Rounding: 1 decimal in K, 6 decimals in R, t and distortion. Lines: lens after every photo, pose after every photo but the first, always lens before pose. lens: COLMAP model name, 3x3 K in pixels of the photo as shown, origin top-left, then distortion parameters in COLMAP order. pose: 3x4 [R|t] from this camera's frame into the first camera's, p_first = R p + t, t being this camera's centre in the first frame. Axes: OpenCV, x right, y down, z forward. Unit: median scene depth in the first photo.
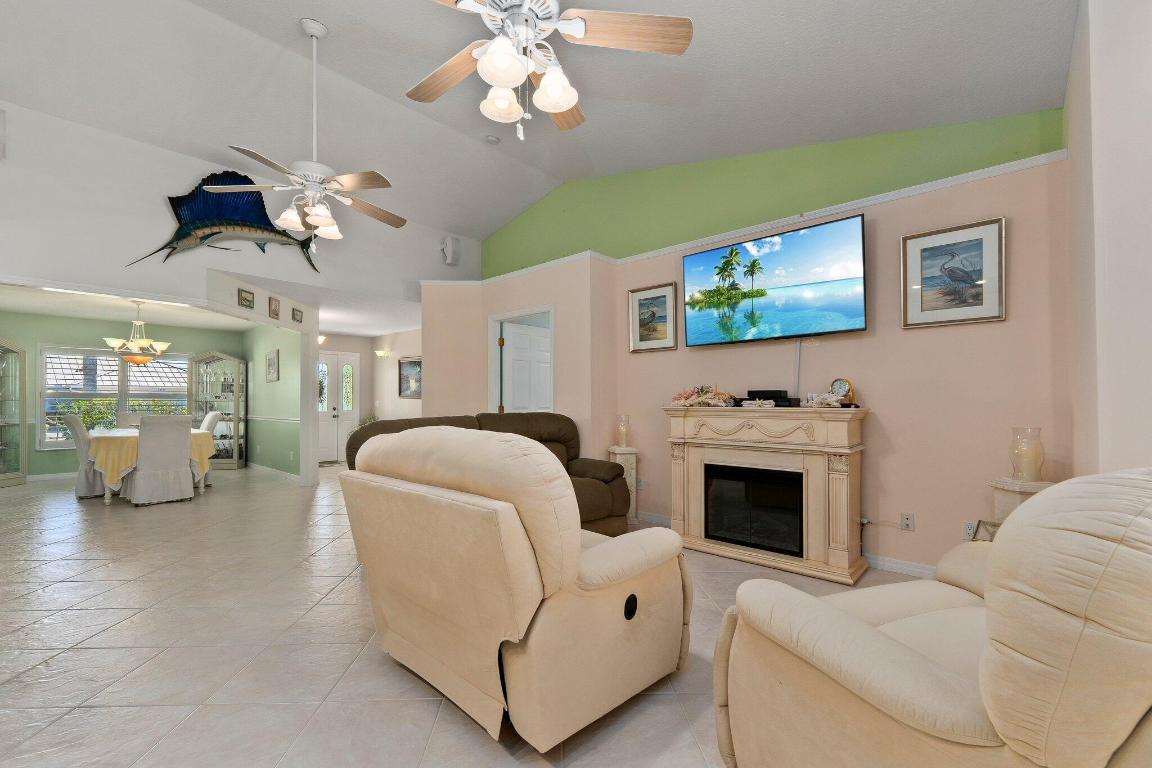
lens RADIAL K [[481.8, 0, 571.4], [0, 481.8, 401.0], [0, 0, 1]] dist [0.000729, -0.000096]
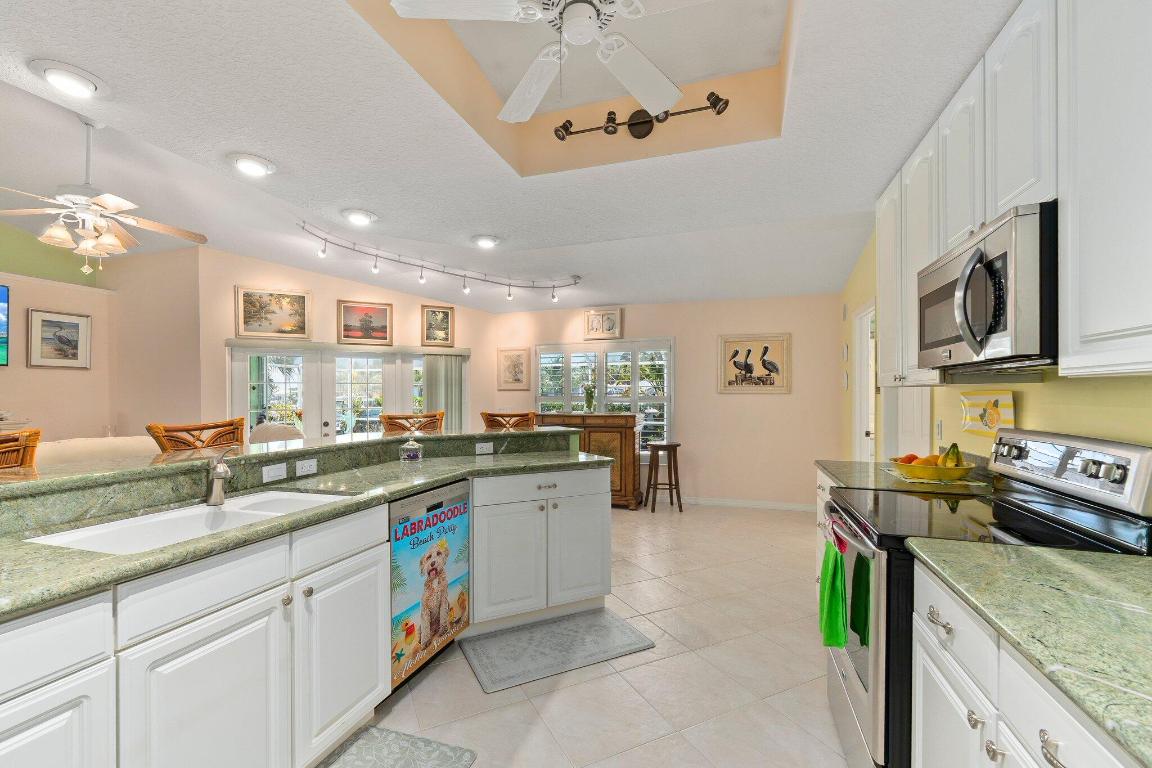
lens RADIAL K [[498.2, 0, 571.9], [0, 498.2, 402.0], [0, 0, 1]] dist [0.009445, 0.000051]
pose [[-0.405174, -0.008075, 0.914204, -0.892567], [0.002440, 0.999948, 0.009914, -0.030567], [-0.914236, 0.006247, -0.405133, 0.039284]]
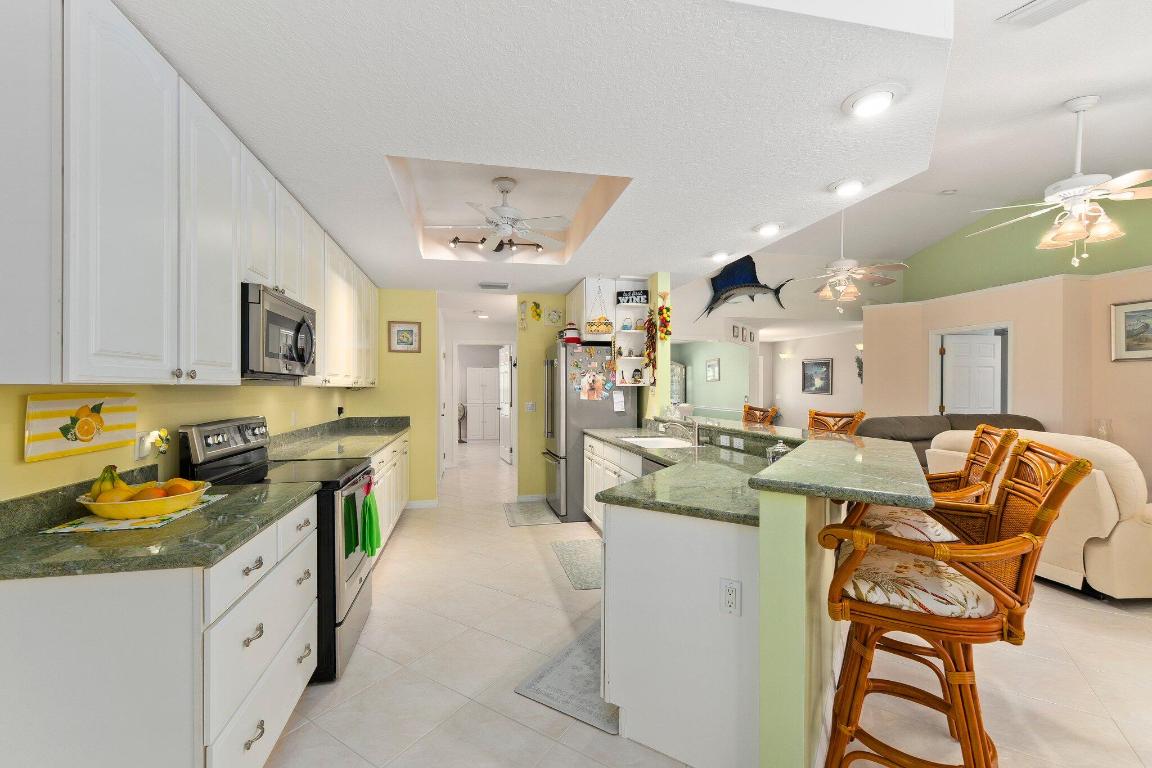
lens RADIAL K [[480.5, 0, 572.4], [0, 480.5, 394.1], [0, 0, 1]] dist [0.004718, -0.000090]
pose [[0.811025, 0.009964, -0.584927, -0.200933], [-0.000080, 0.999857, 0.016921, -0.039634], [0.585012, -0.013676, 0.810909, -0.531425]]
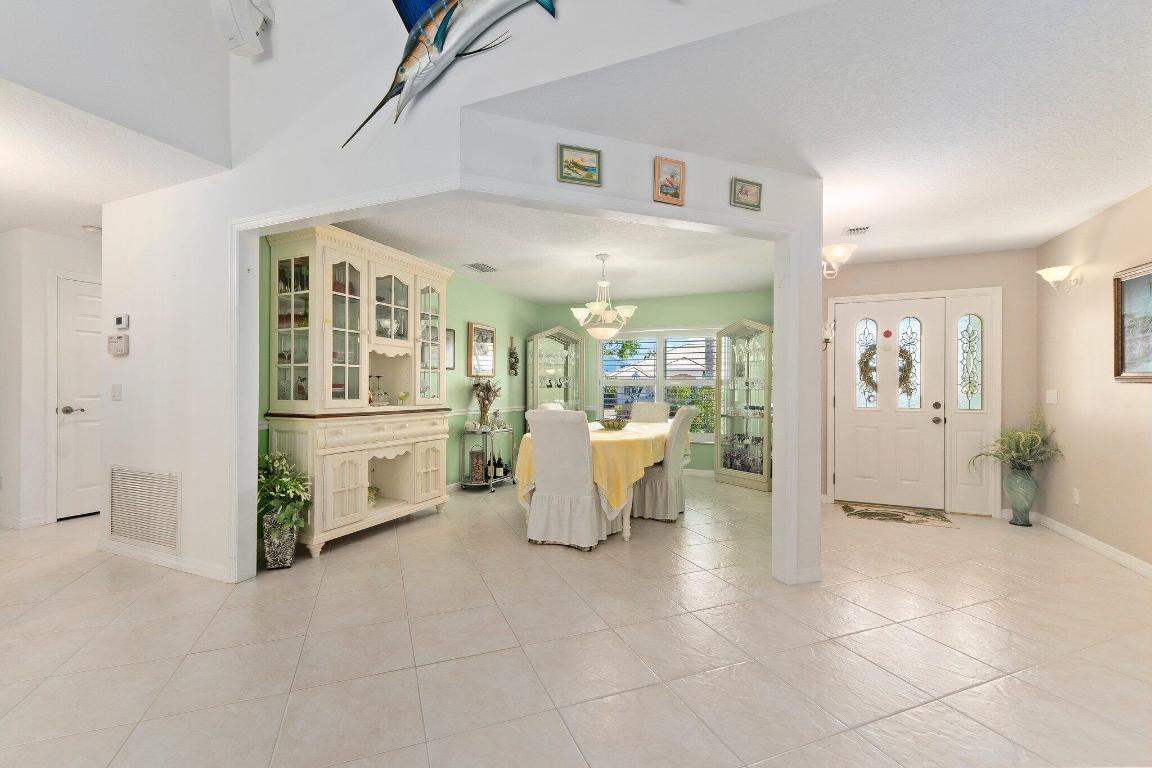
lens RADIAL K [[479.6, 0, 571.1], [0, 479.6, 386.9], [0, 0, 1]] dist [0.007577, 0.000028]
pose [[0.321212, 0.002100, -0.947005, -0.242800], [-0.004945, 0.999988, 0.000540, -0.002152], [0.946994, 0.004510, 0.321219, 0.835332]]
